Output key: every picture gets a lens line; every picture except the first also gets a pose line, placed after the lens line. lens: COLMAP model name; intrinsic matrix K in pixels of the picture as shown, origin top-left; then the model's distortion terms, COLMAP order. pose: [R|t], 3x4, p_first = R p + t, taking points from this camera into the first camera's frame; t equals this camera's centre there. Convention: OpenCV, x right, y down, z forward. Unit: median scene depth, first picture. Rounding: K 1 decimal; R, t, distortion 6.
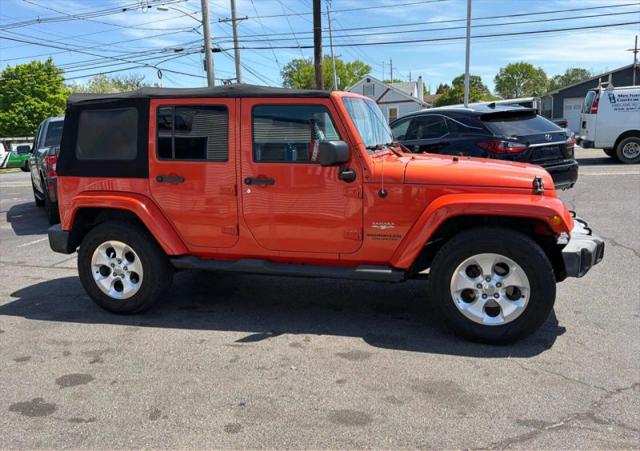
lens RADIAL K [[535.3, 0, 319.9], [0, 535.3, 229.0], [0, 0, 1]] dist [0.087698, -0.142887]
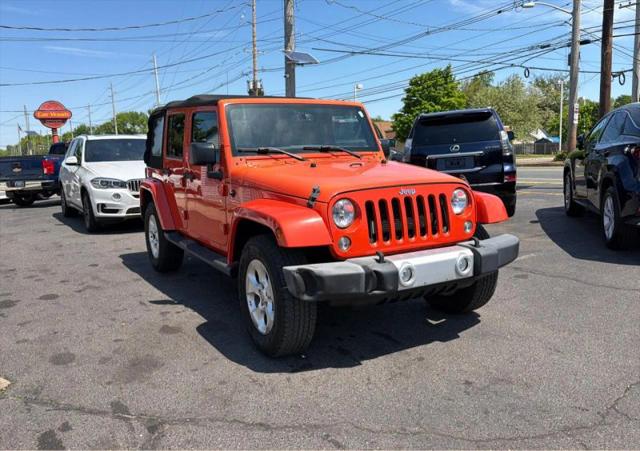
lens RADIAL K [[535.3, 0, 321.6], [0, 535.3, 223.6], [0, 0, 1]] dist [0.087698, -0.142887]
pose [[0.735248, 0.113245, -0.668271, 0.876386], [-0.118759, 0.992216, 0.037479, -0.060122], [0.667313, 0.051807, 0.742973, 0.286146]]
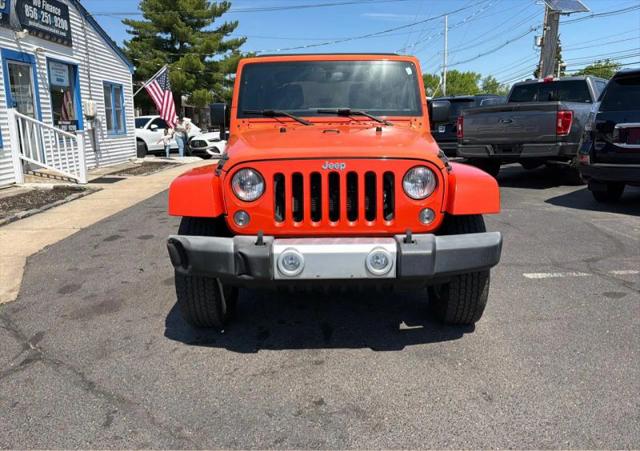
lens RADIAL K [[535.3, 0, 321.5], [0, 535.3, 227.5], [0, 0, 1]] dist [0.087698, -0.142887]
pose [[0.298516, 0.230504, -0.926151, 1.066009], [-0.171133, 0.967597, 0.185659, -0.141877], [0.938936, 0.103073, 0.328290, 0.752018]]
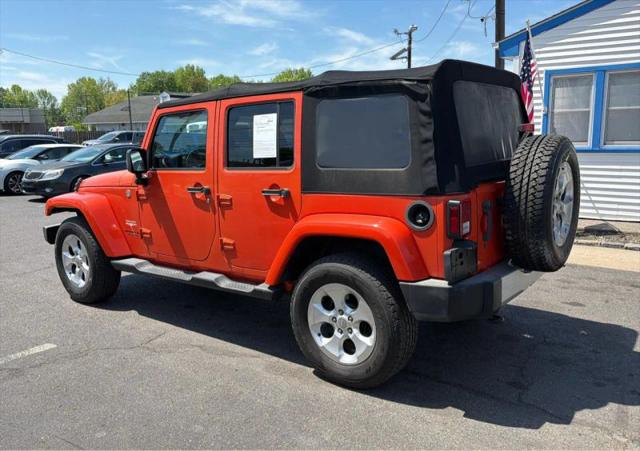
lens RADIAL K [[535.3, 0, 319.6], [0, 535.3, 224.5], [0, 0, 1]] dist [0.087698, -0.142887]
pose [[-0.936440, 0.000874, 0.350827, -0.504356], [0.120109, 0.940366, 0.318255, -0.364163], [-0.329627, 0.340164, -0.880701, 2.061721]]
